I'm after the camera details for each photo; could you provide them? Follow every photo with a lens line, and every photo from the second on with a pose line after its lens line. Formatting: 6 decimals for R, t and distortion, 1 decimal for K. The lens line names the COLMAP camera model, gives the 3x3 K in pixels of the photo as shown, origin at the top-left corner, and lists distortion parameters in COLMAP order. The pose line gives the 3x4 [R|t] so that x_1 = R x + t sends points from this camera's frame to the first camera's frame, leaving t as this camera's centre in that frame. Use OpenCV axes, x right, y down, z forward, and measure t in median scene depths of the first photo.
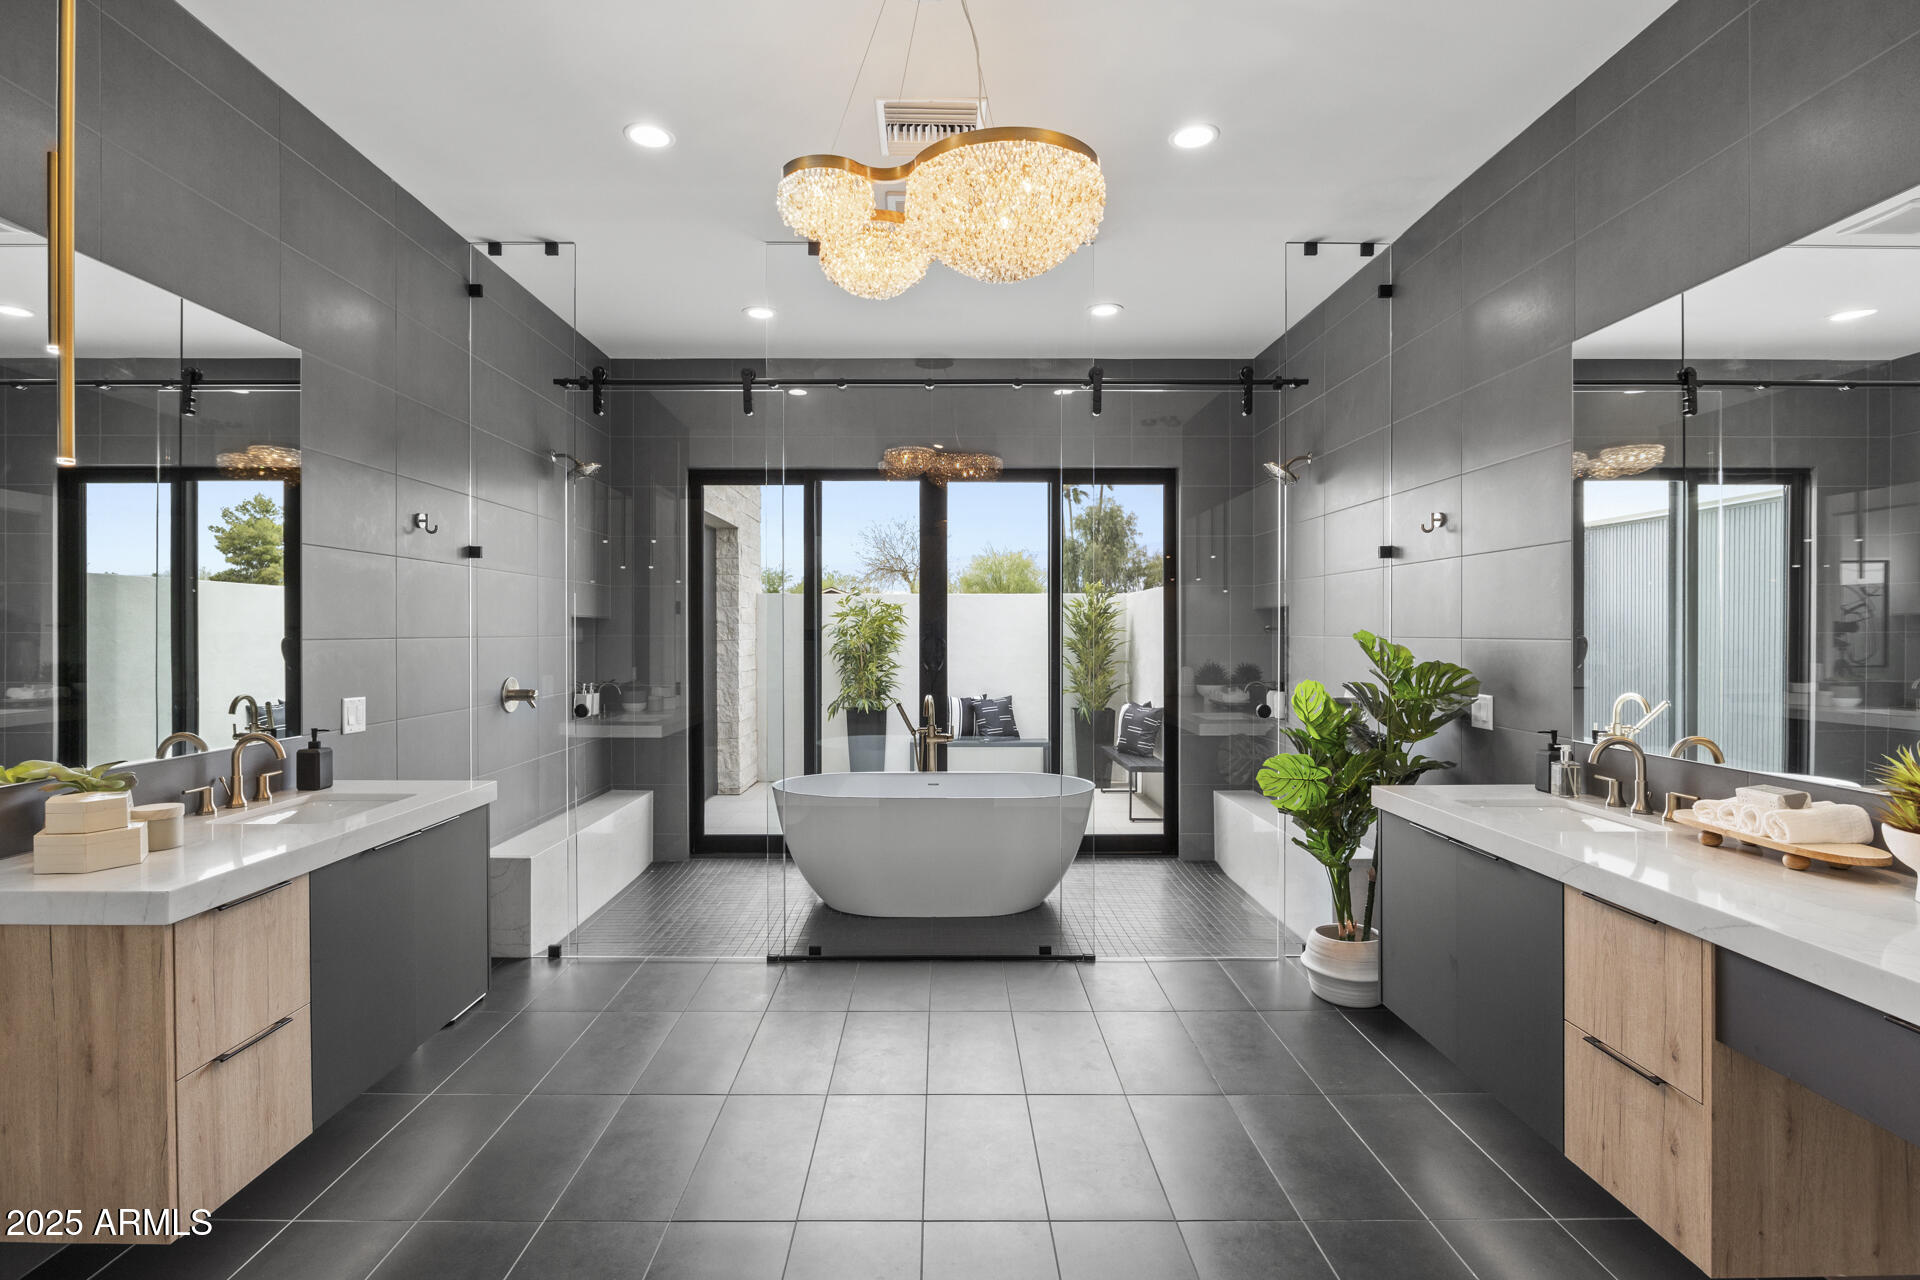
lens RADIAL K [[882.3, 0, 955.9], [0, 882.3, 636.0], [0, 0, 1]] dist [-0.012265, -0.000065]
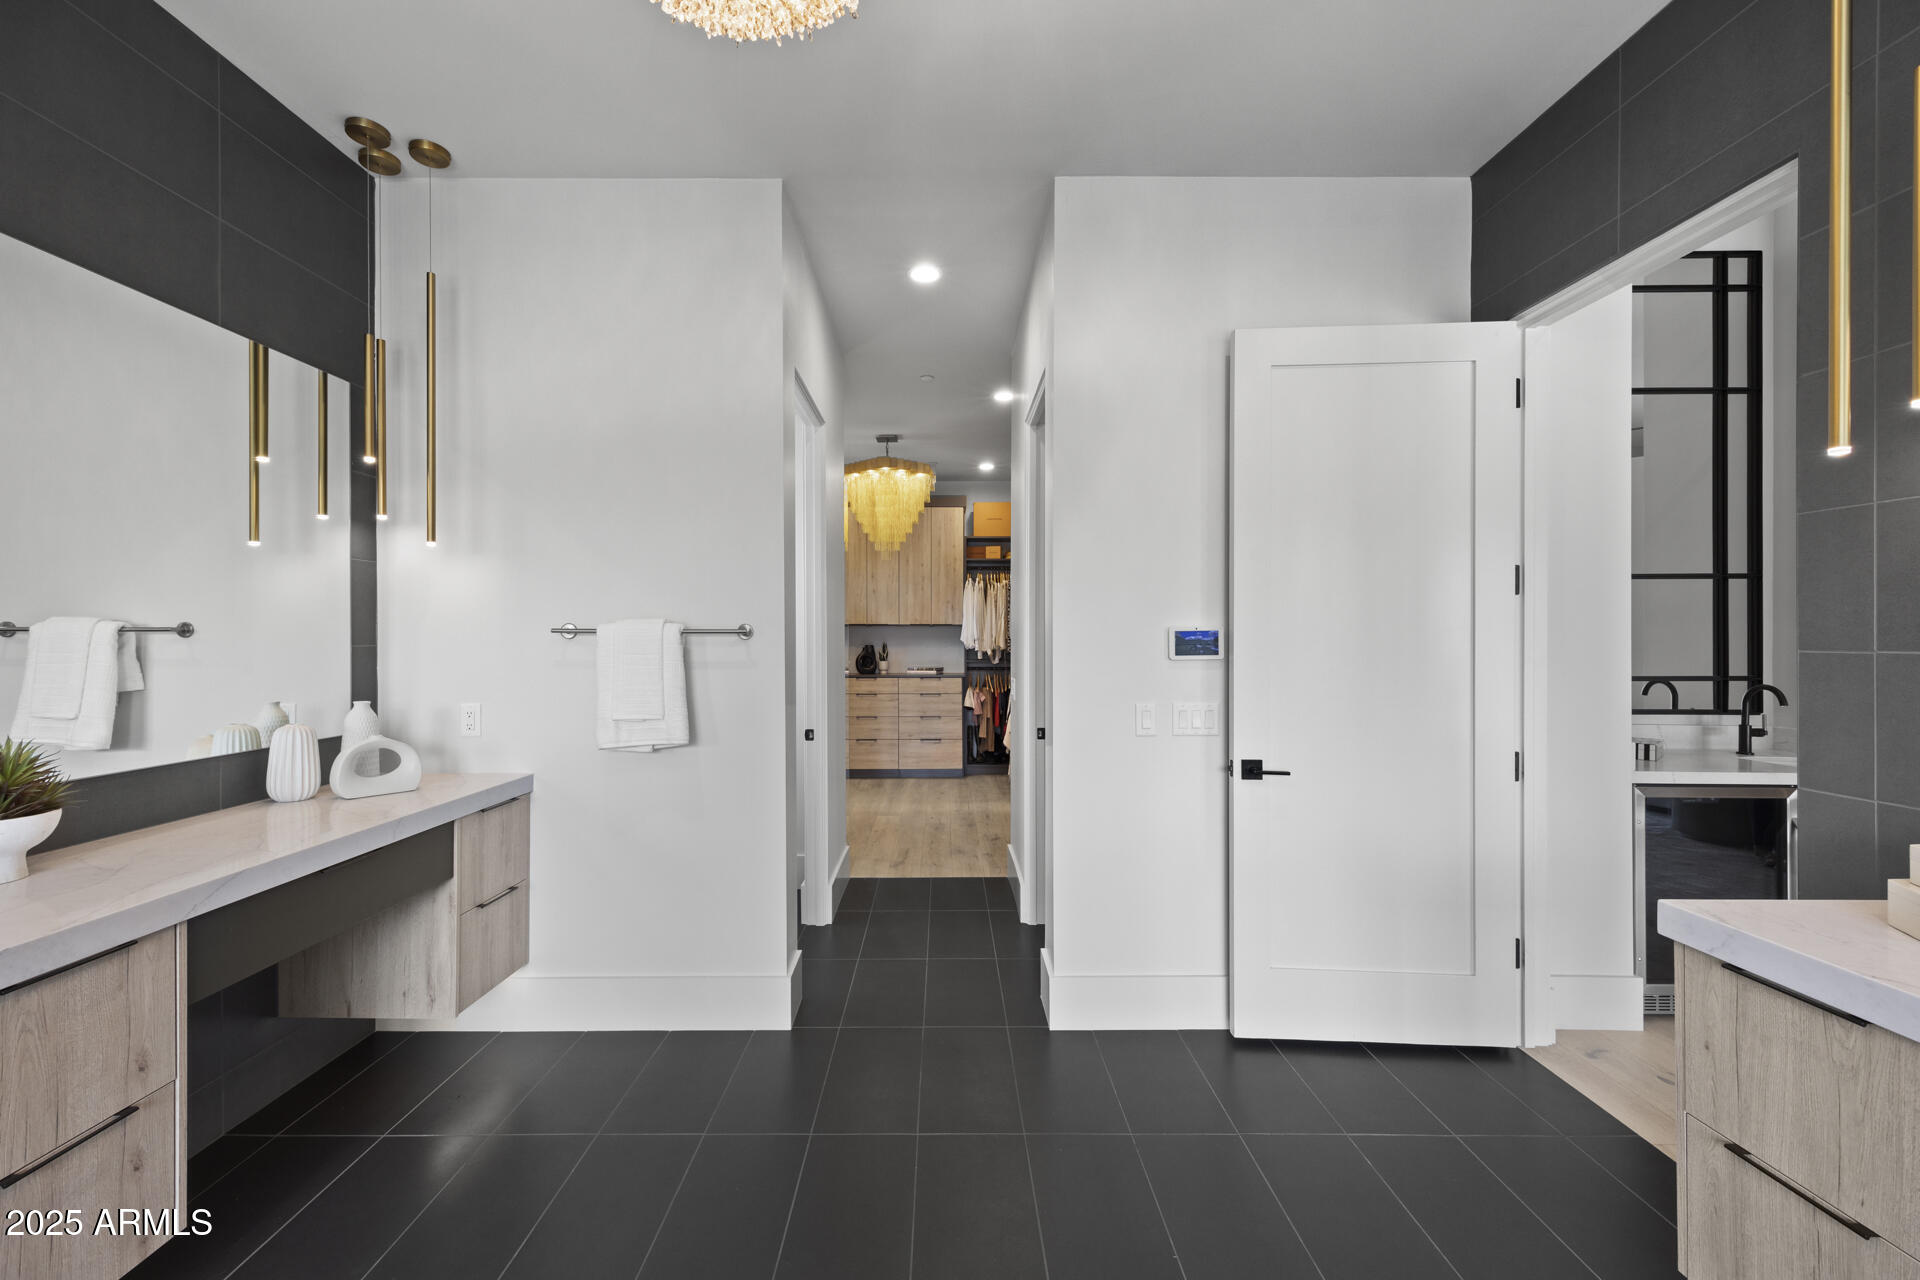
lens RADIAL K [[778.6, 0, 955.6], [0, 778.6, 637.6], [0, 0, 1]] dist [0.001022, 0.000017]
pose [[-0.999961, -0.007435, -0.004846, -0.092869], [-0.007457, 0.999962, 0.004490, -0.017709], [0.004813, 0.004526, -0.999978, 1.838996]]
